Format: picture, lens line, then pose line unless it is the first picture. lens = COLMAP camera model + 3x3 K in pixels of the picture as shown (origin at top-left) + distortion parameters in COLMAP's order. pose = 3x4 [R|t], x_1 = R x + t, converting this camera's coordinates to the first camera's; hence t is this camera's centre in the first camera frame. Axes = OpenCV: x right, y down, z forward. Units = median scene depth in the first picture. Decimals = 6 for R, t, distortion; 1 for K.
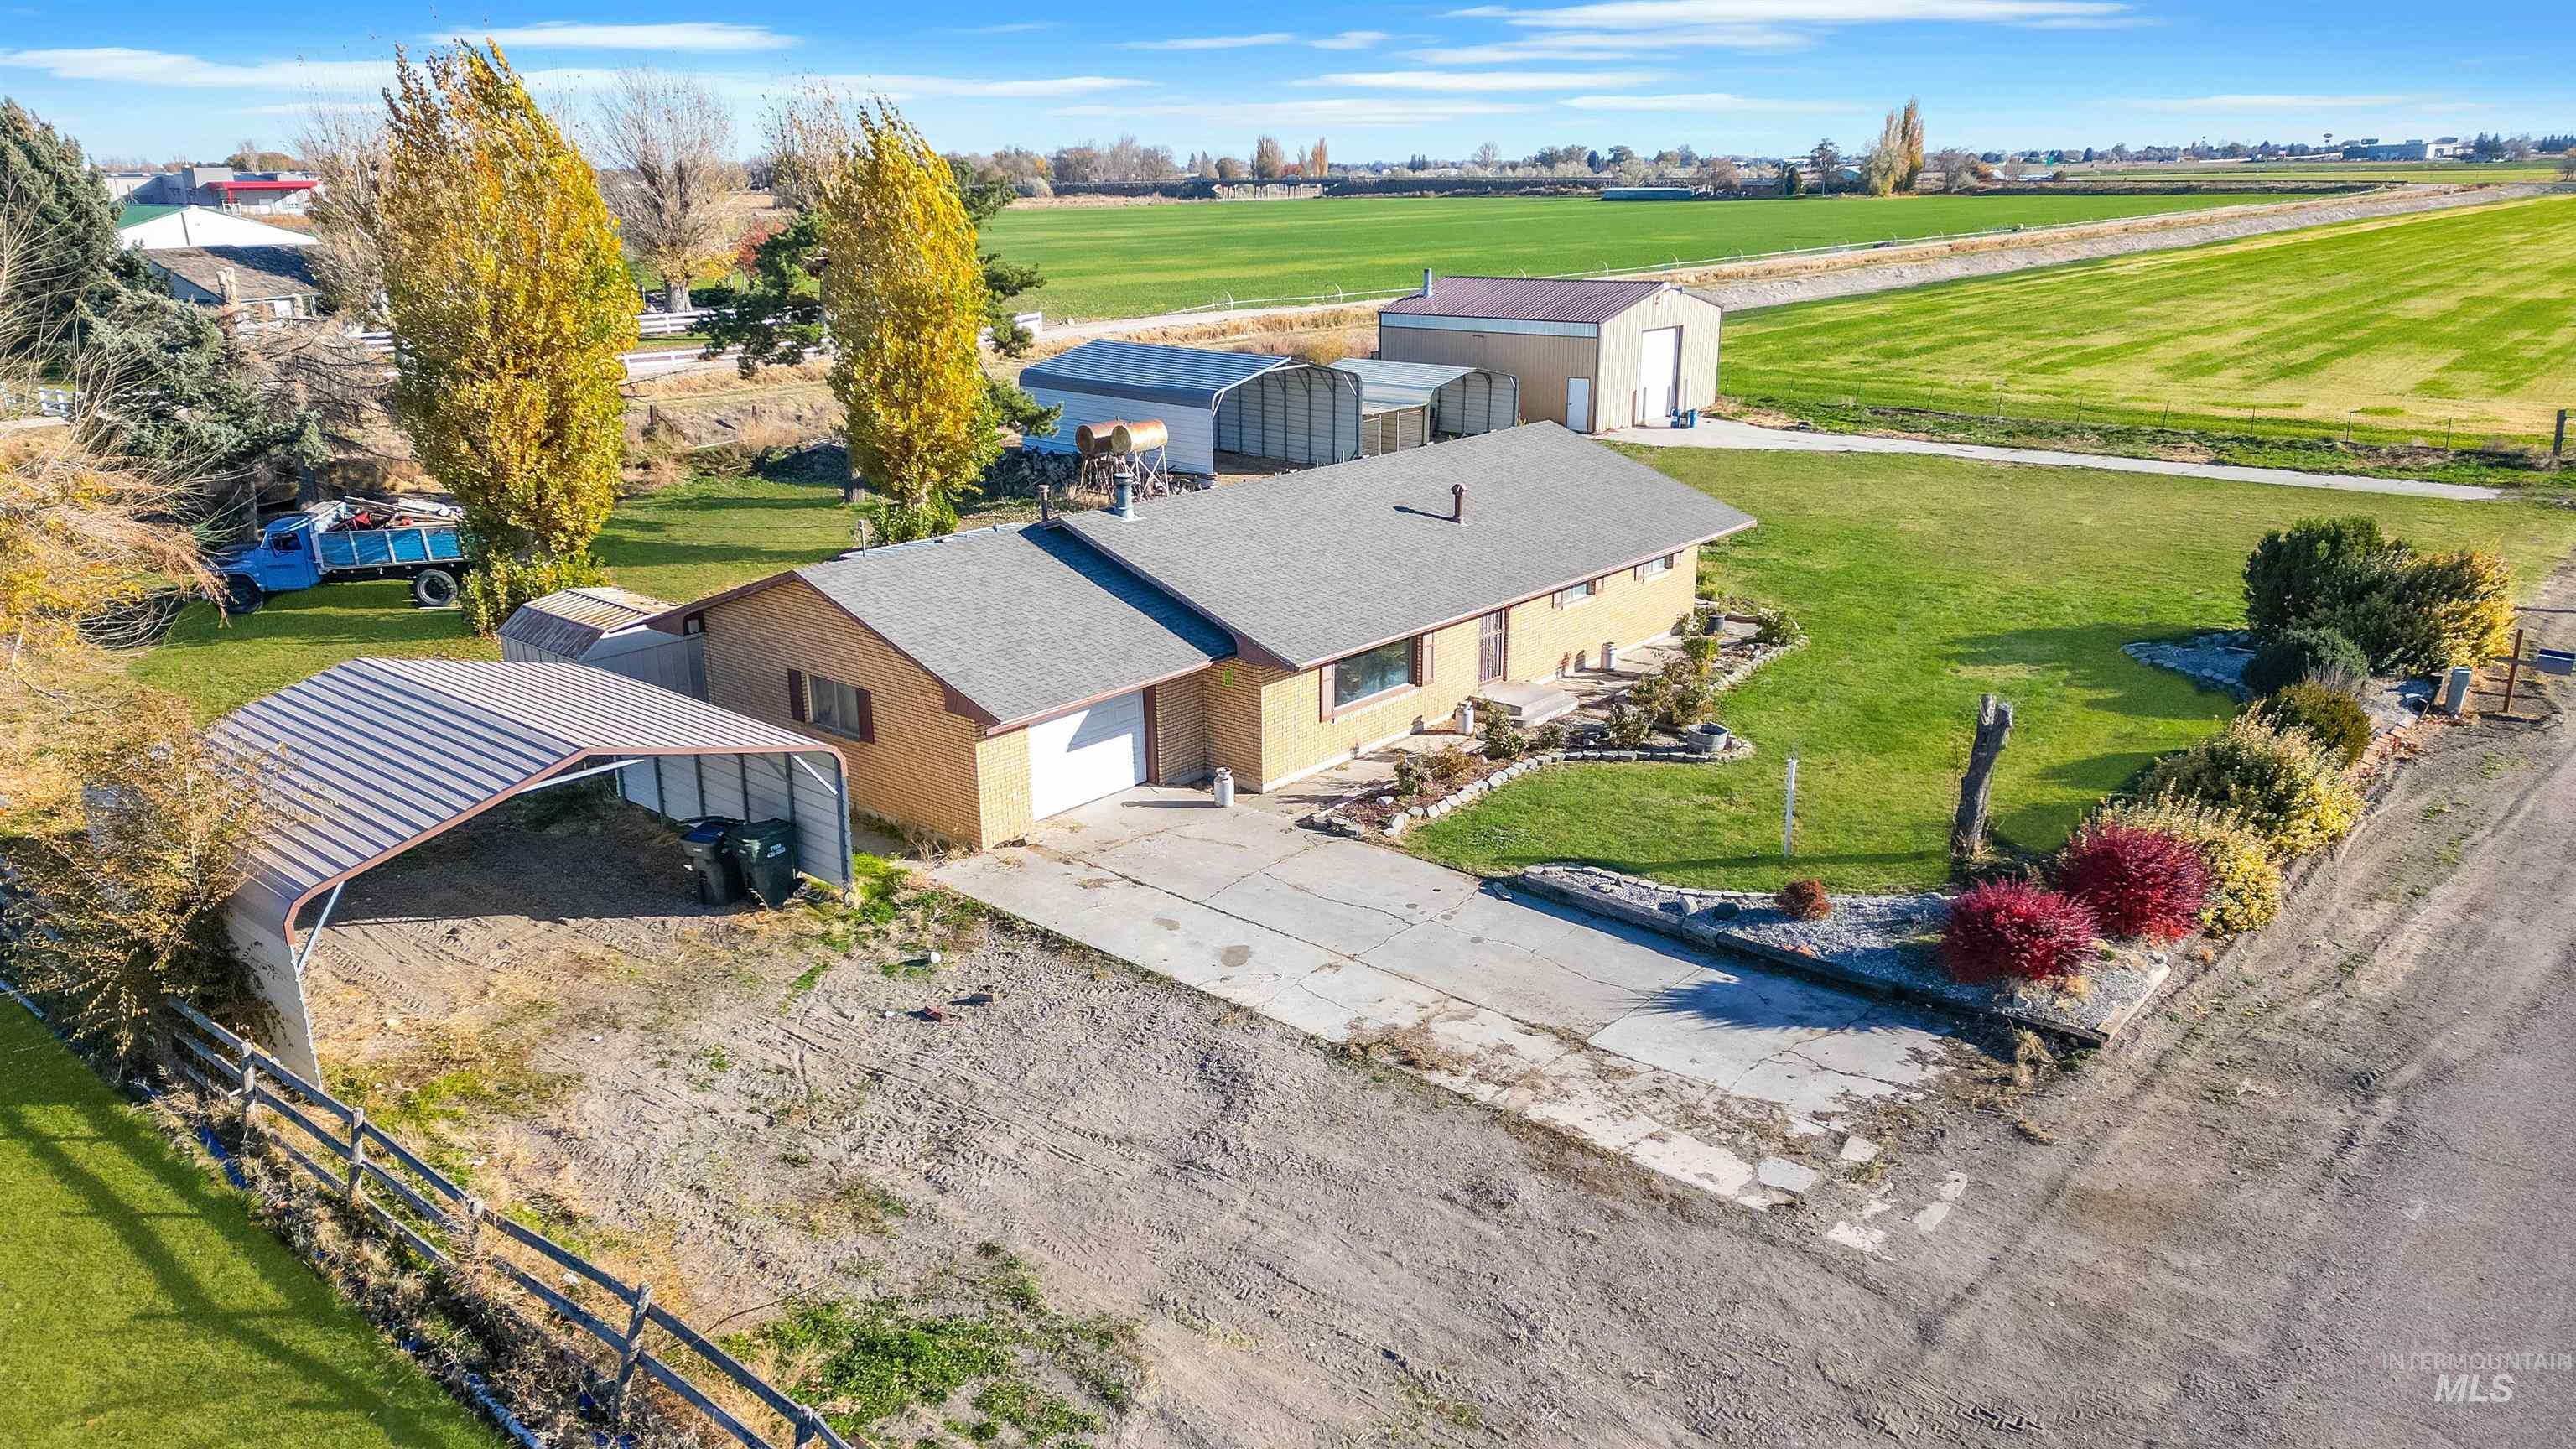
lens RADIAL K [[1787.2, 0, 1292.9], [0, 1787.2, 730.0], [0, 0, 1]] dist [0.082578, -0.075170]
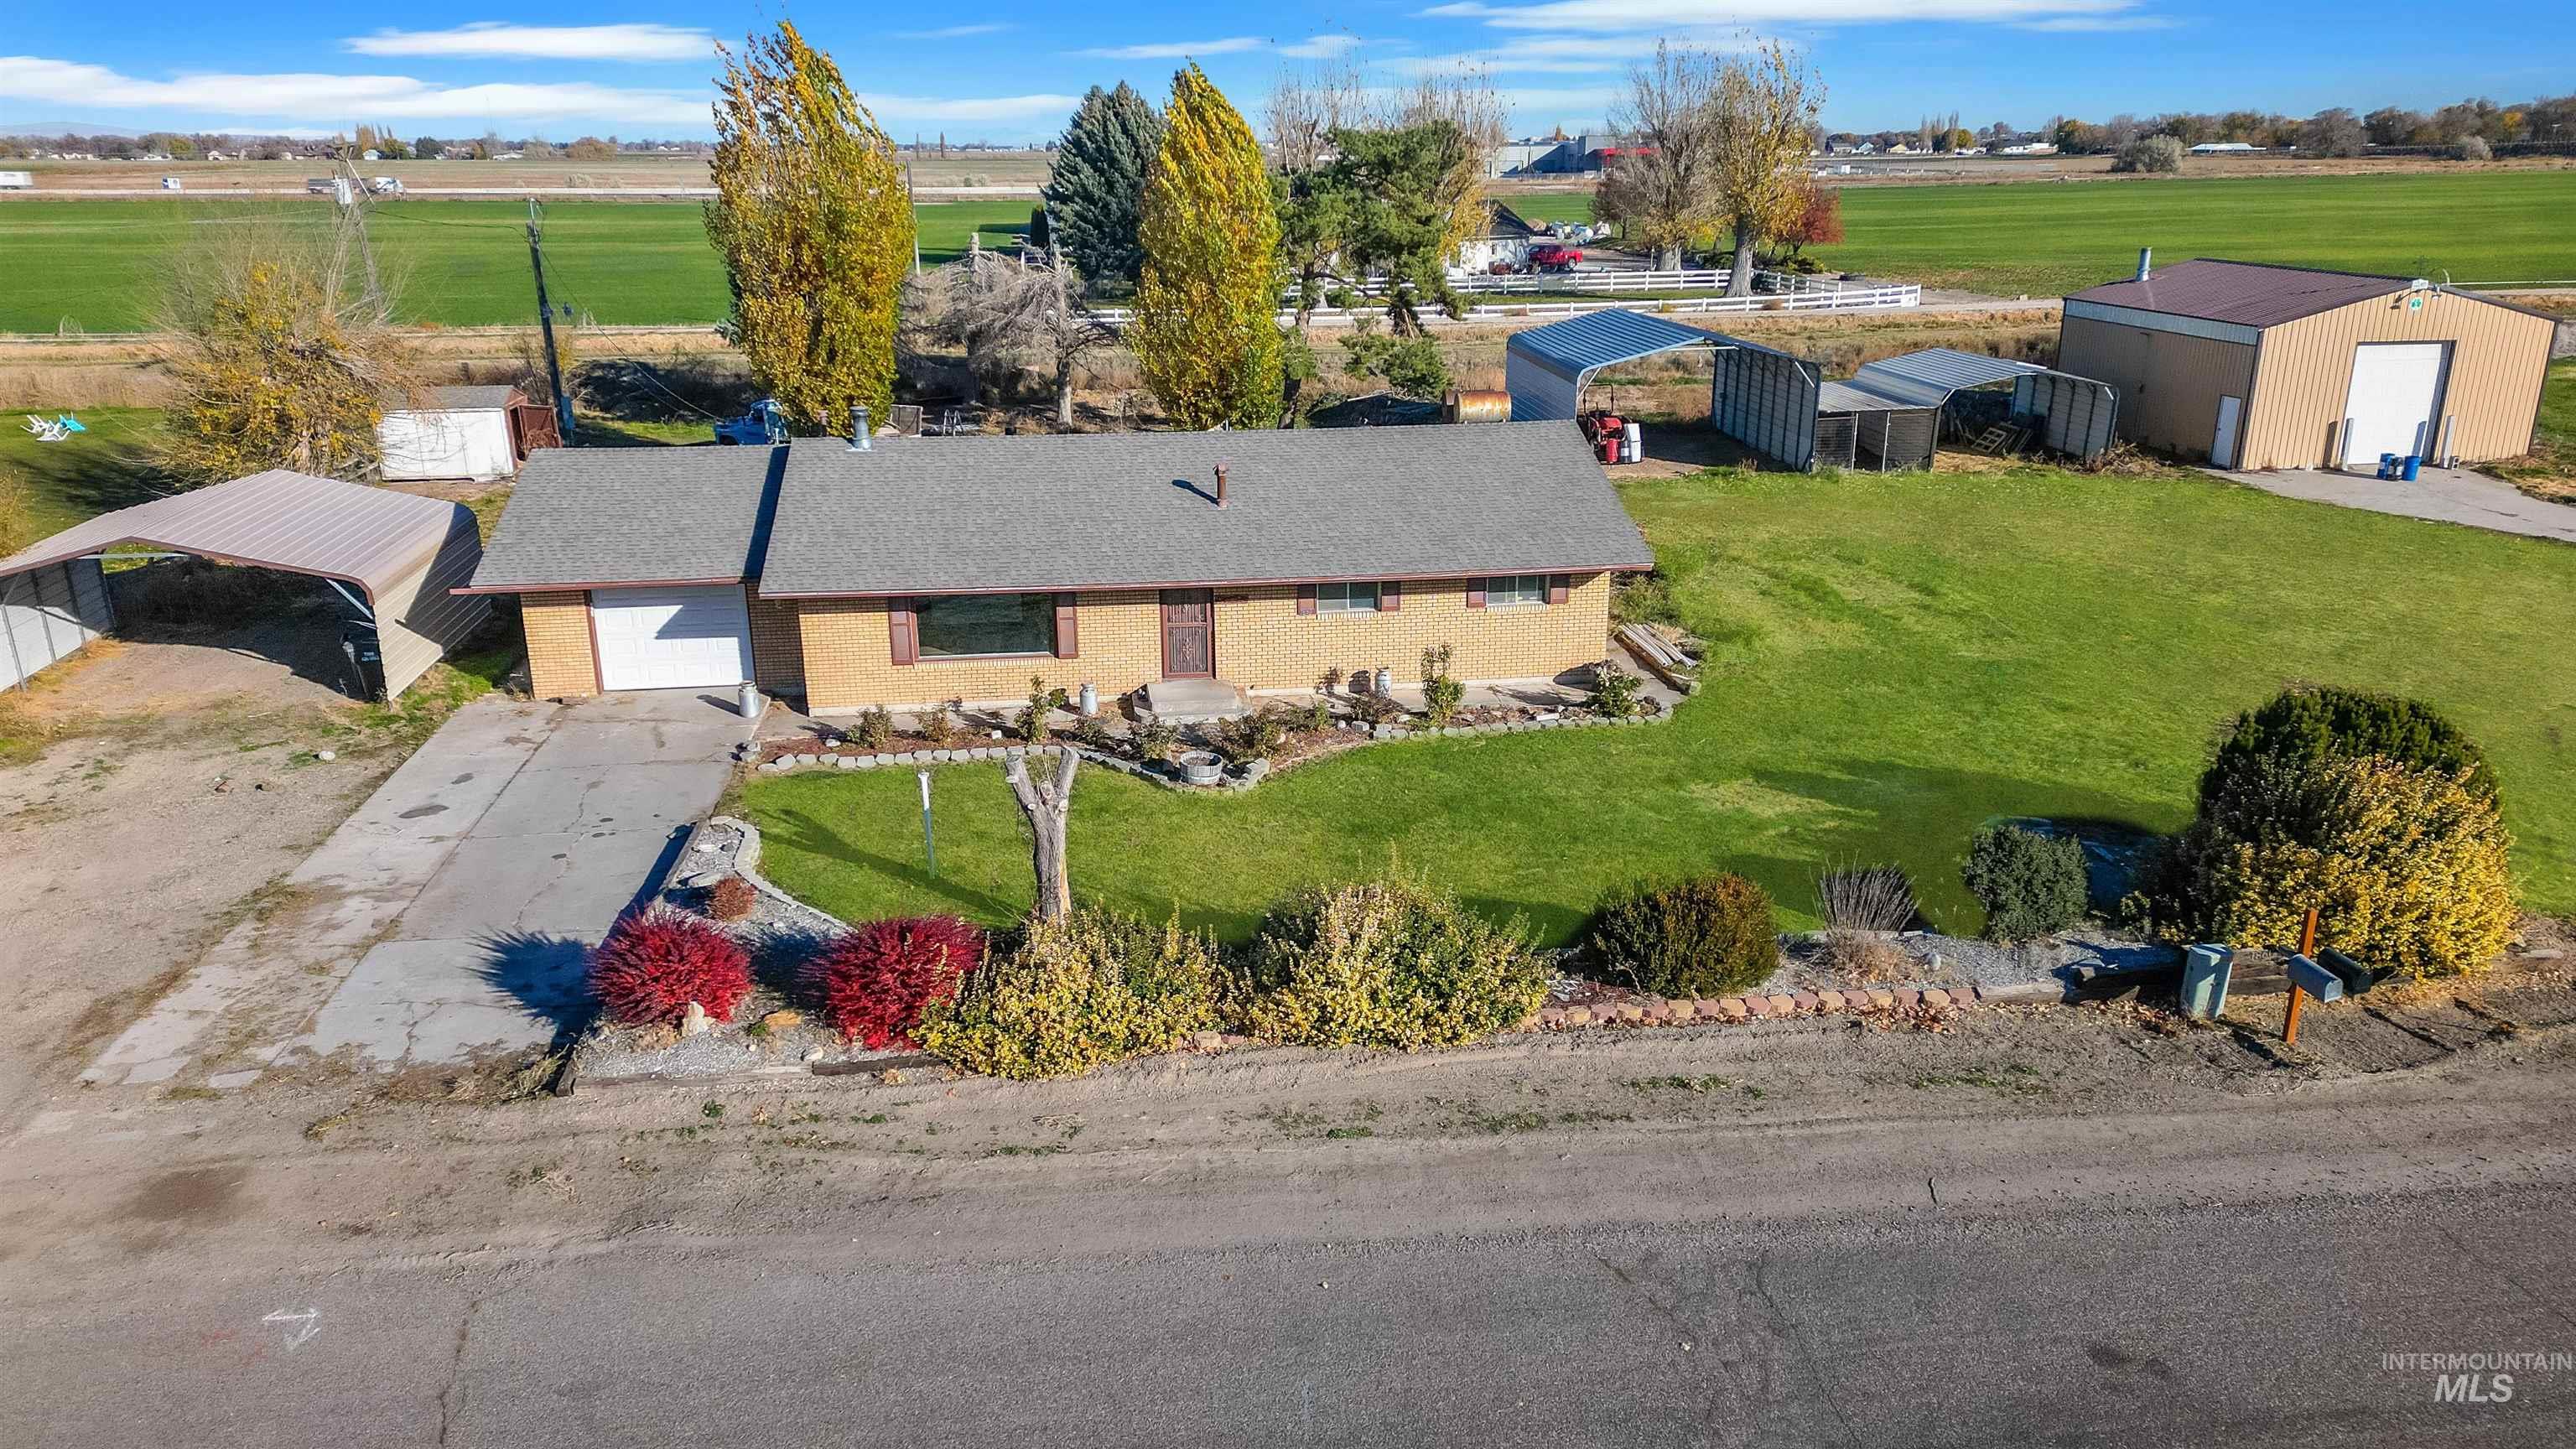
lens RADIAL K [[1787.2, 0, 1292.9], [0, 1787.2, 730.0], [0, 0, 1]] dist [0.082578, -0.075170]
pose [[0.747297, 0.211218, -0.630027, 1.030704], [-0.199724, 0.975691, 0.090204, -0.130024], [0.633764, 0.058423, 0.771317, 0.431695]]
